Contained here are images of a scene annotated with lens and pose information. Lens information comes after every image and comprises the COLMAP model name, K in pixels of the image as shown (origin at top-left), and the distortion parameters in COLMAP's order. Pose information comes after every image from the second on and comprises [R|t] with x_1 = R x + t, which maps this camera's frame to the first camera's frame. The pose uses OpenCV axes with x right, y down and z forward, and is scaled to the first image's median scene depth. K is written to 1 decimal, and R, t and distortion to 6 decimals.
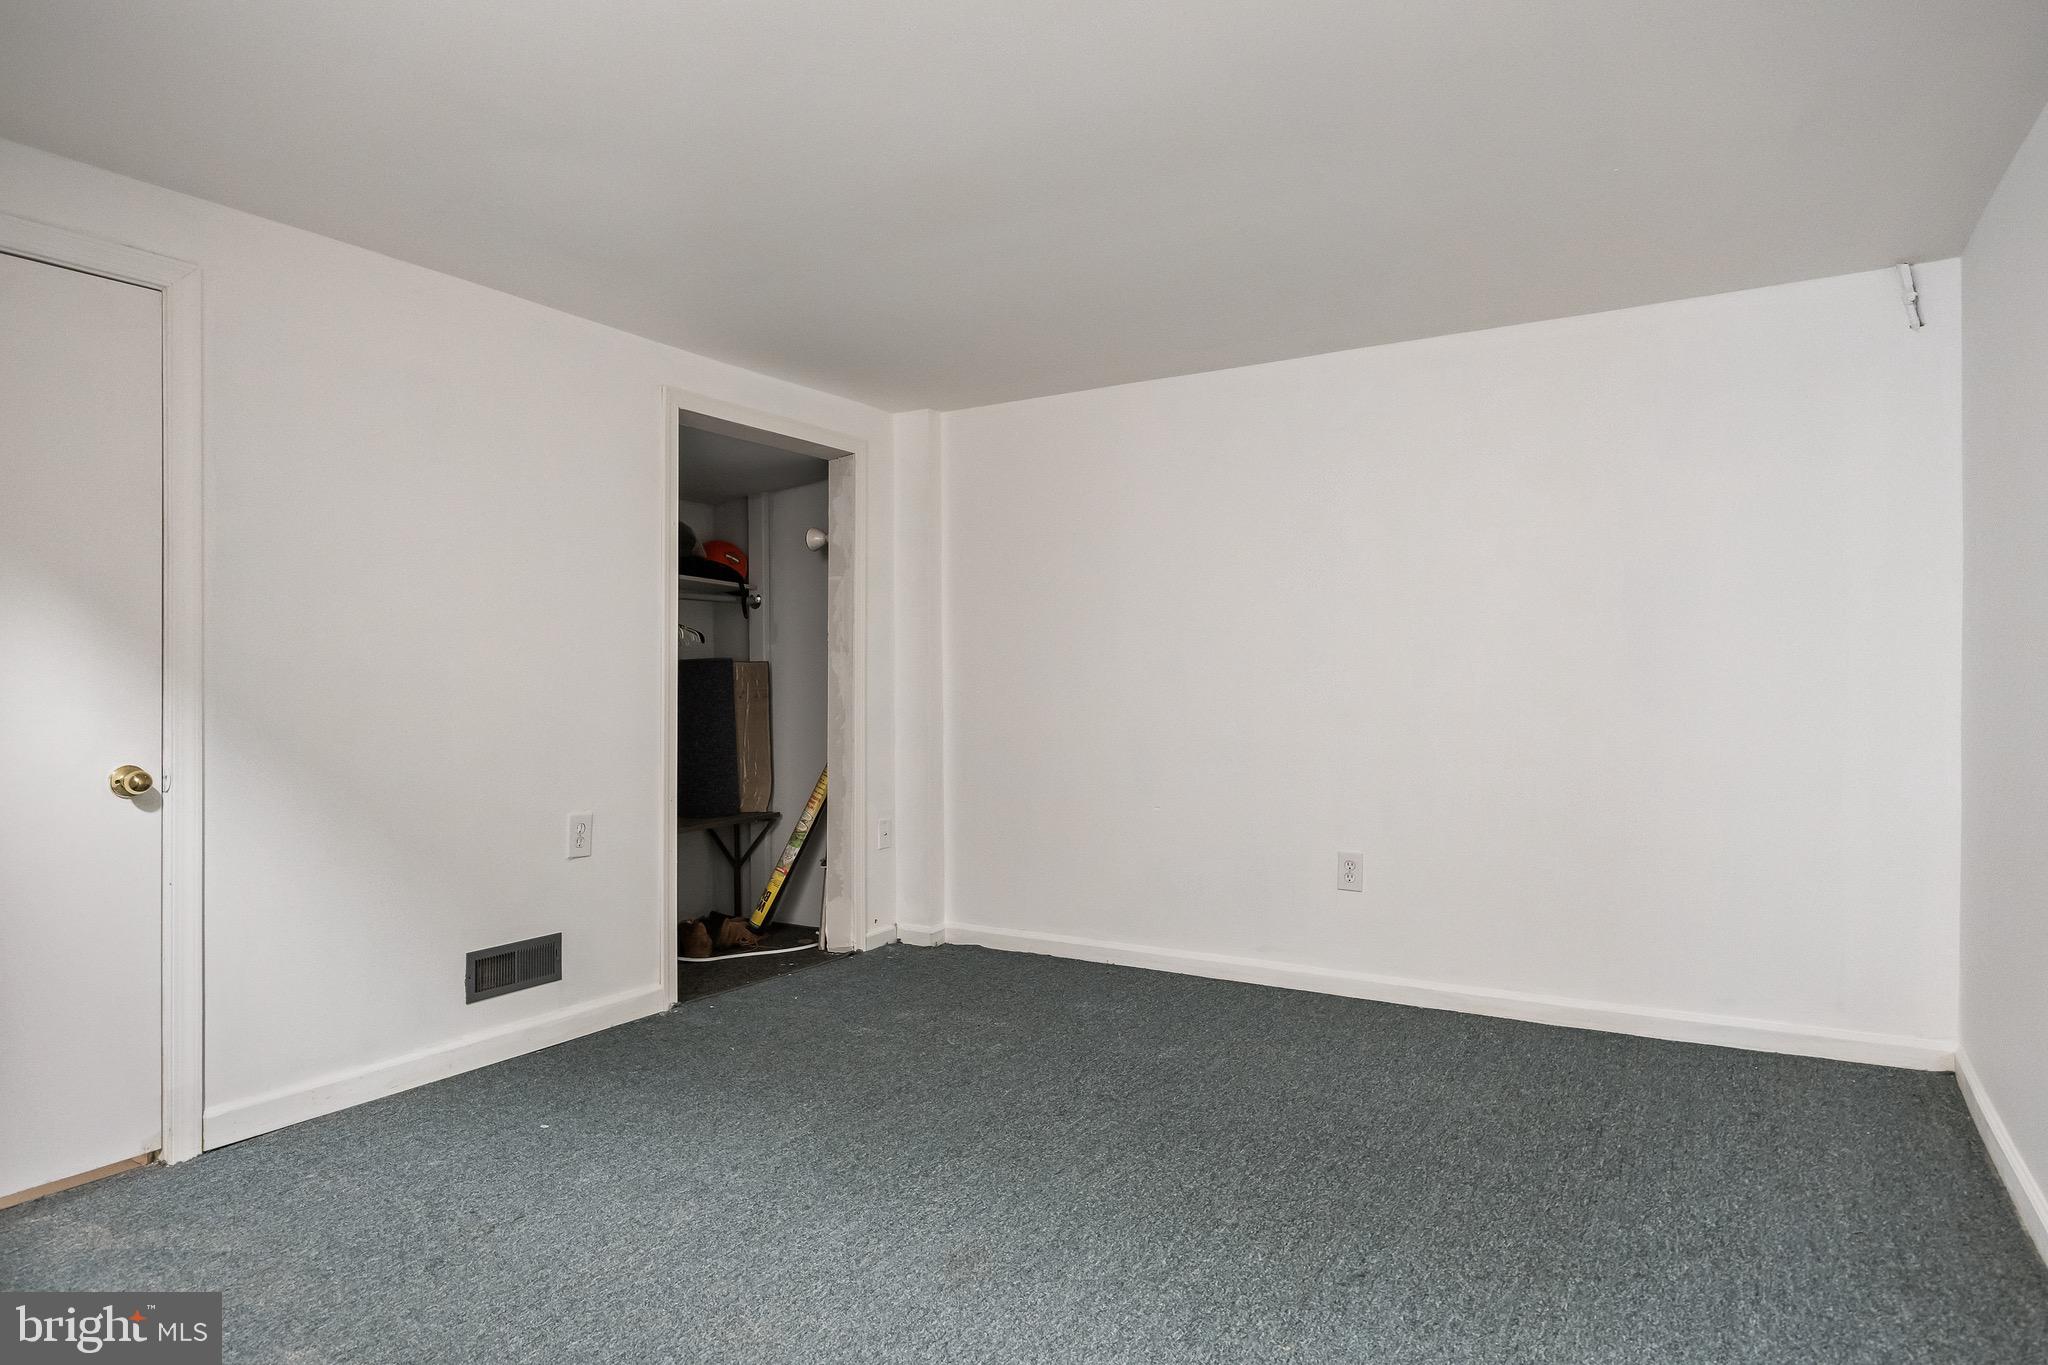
lens RADIAL K [[1156.5, 0, 1019.4], [0, 1156.5, 684.7], [0, 0, 1]] dist [-0.004625, -0.001006]
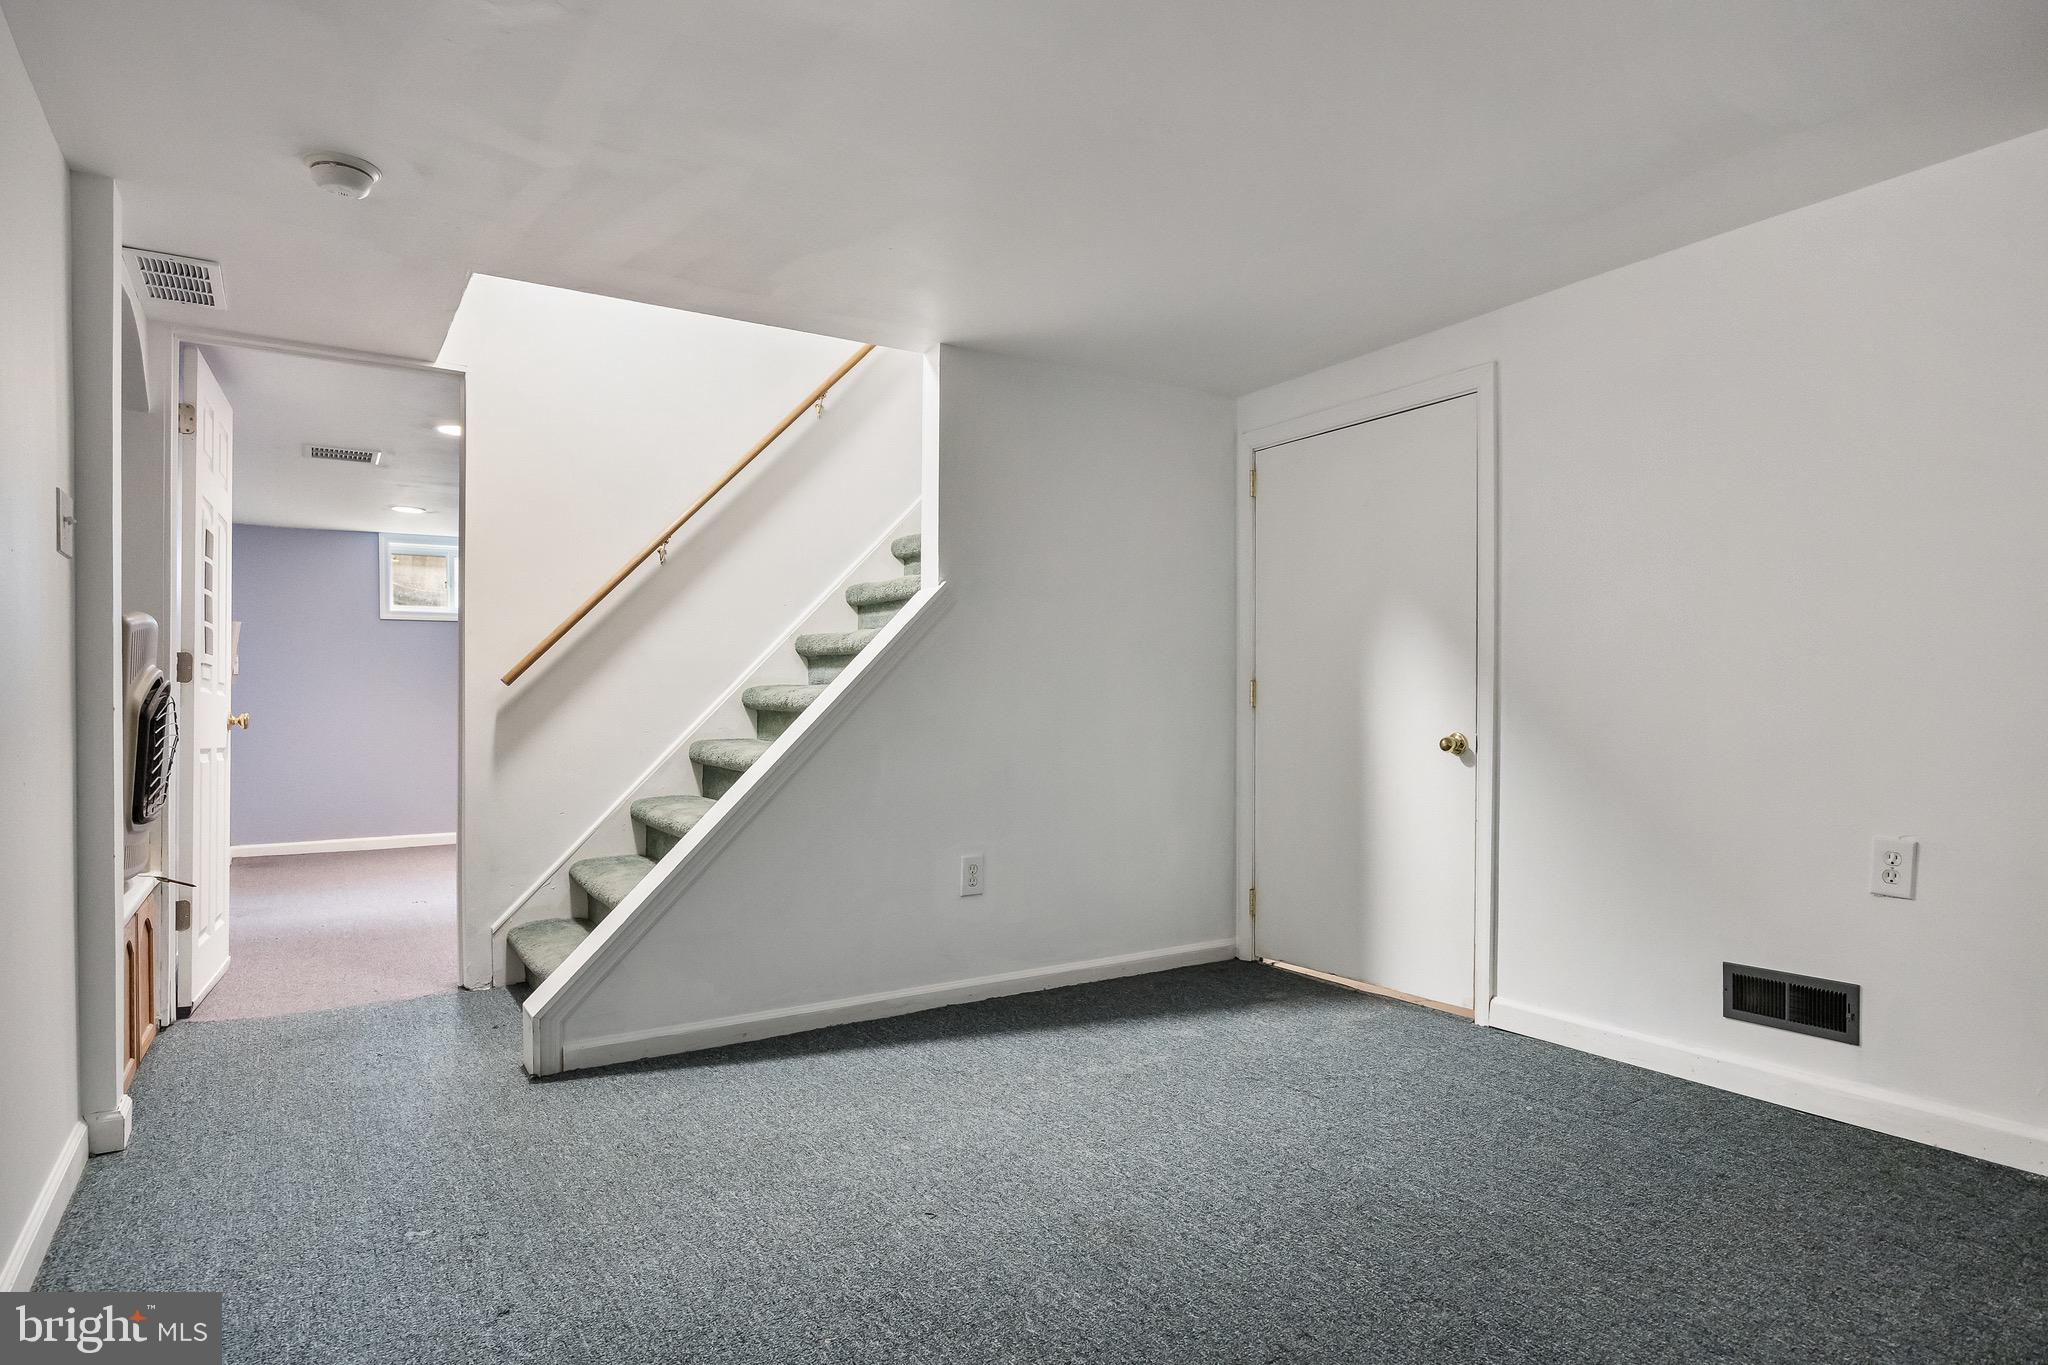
lens RADIAL K [[1156.5, 0, 1020.0], [0, 1156.5, 687.5], [0, 0, 1]] dist [-0.004625, -0.001006]
pose [[-0.428105, 0.003092, -0.903724, 0.633779], [0.007007, 0.999975, 0.000102, 0.009286], [0.903702, -0.006288, -0.428116, 0.942322]]
